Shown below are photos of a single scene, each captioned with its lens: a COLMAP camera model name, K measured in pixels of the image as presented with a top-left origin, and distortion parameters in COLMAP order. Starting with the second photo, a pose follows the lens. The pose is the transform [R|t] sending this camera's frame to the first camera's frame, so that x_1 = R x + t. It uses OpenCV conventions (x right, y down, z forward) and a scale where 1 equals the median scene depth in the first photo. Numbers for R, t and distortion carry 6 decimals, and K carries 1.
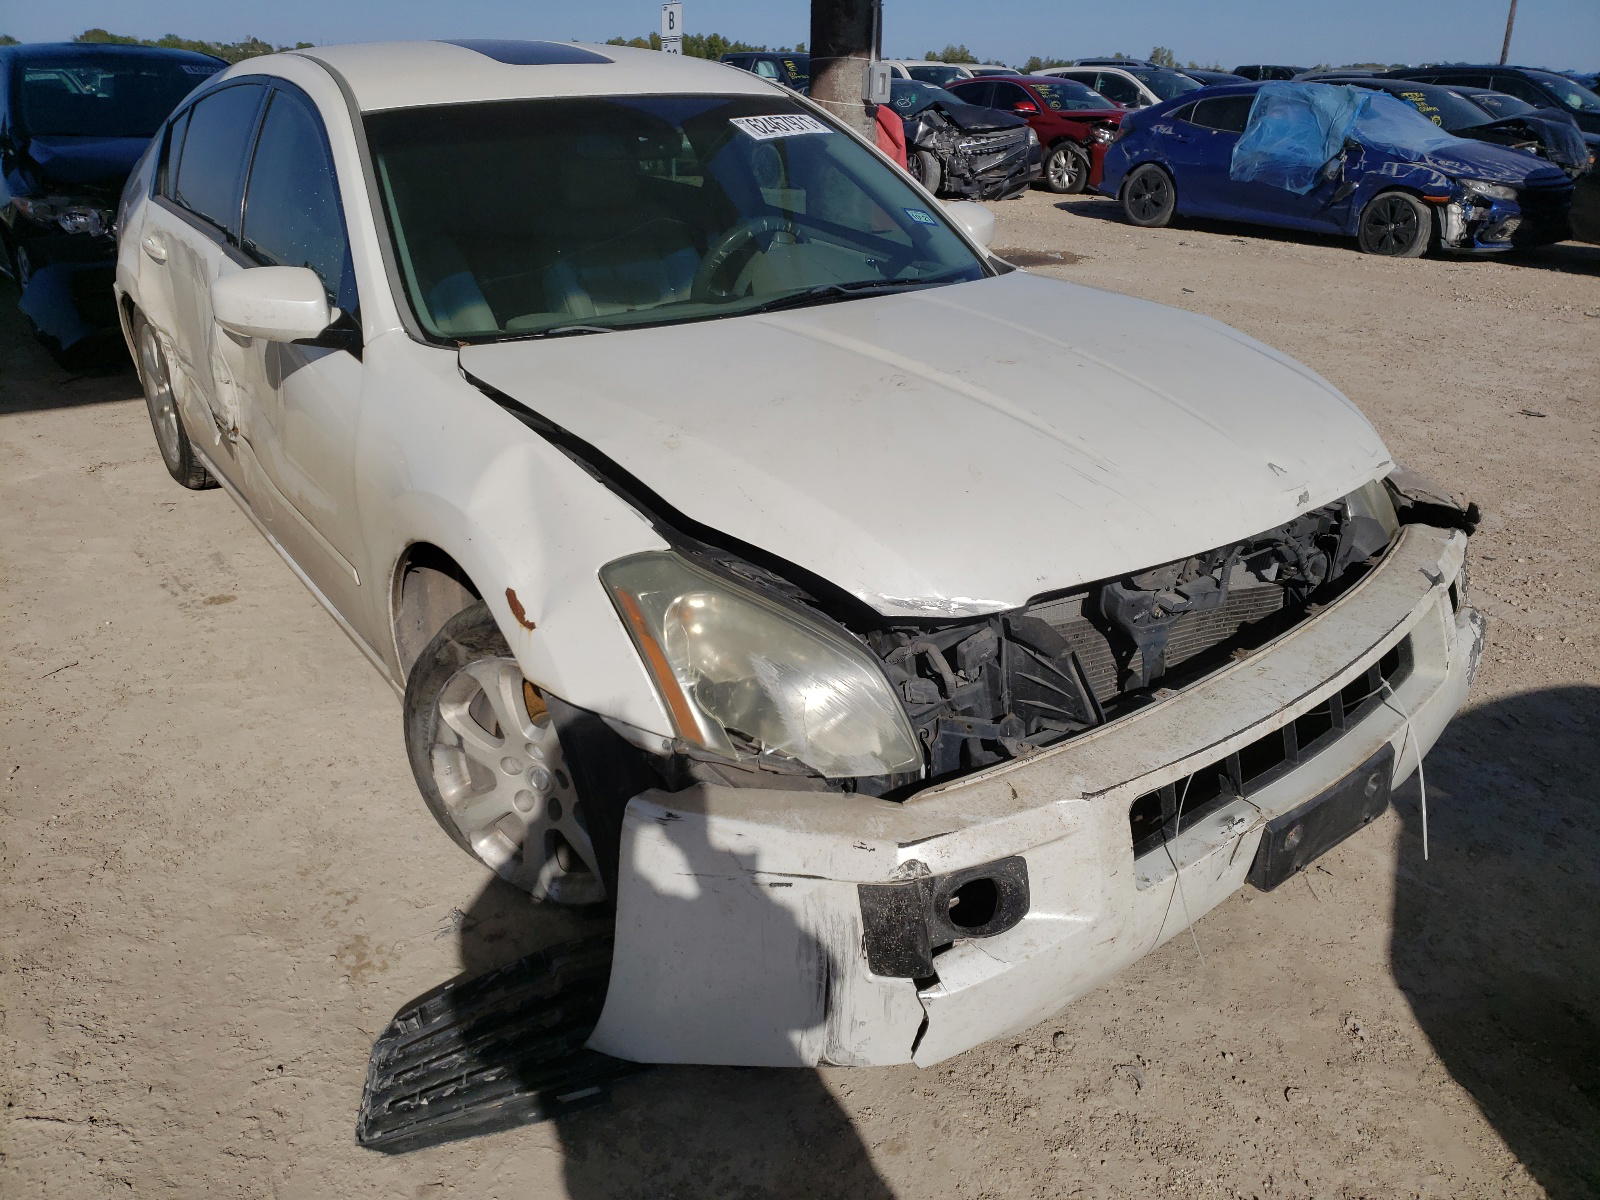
lens RADIAL K [[1208.0, 0, 792.3], [0, 1208.0, 597.8], [0, 0, 1]] dist [0.048746, -0.048252]
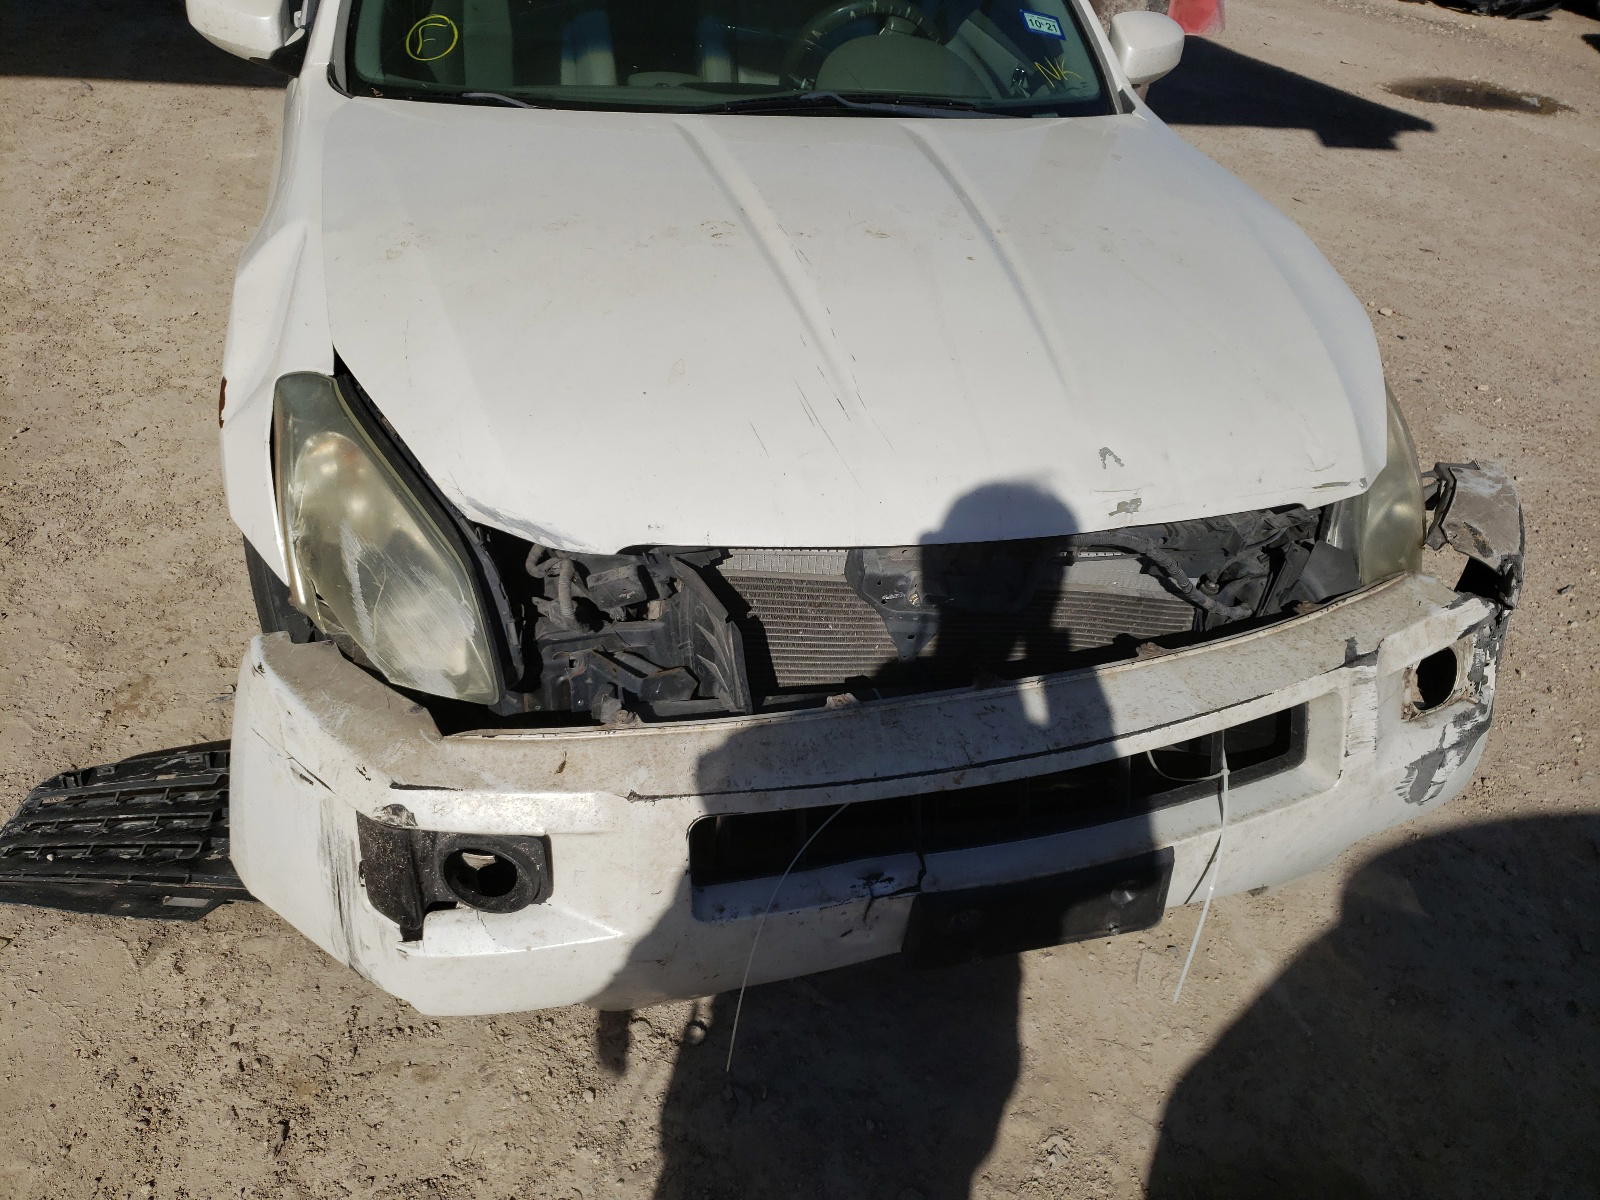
lens RADIAL K [[1208.0, 0, 796.4], [0, 1208.0, 593.6], [0, 0, 1]] dist [0.048746, -0.048252]
pose [[0.920745, 0.278933, -0.272808, 0.498147], [-0.228221, 0.952153, 0.203271, -0.148927], [0.316454, -0.124901, 0.940349, 0.270371]]
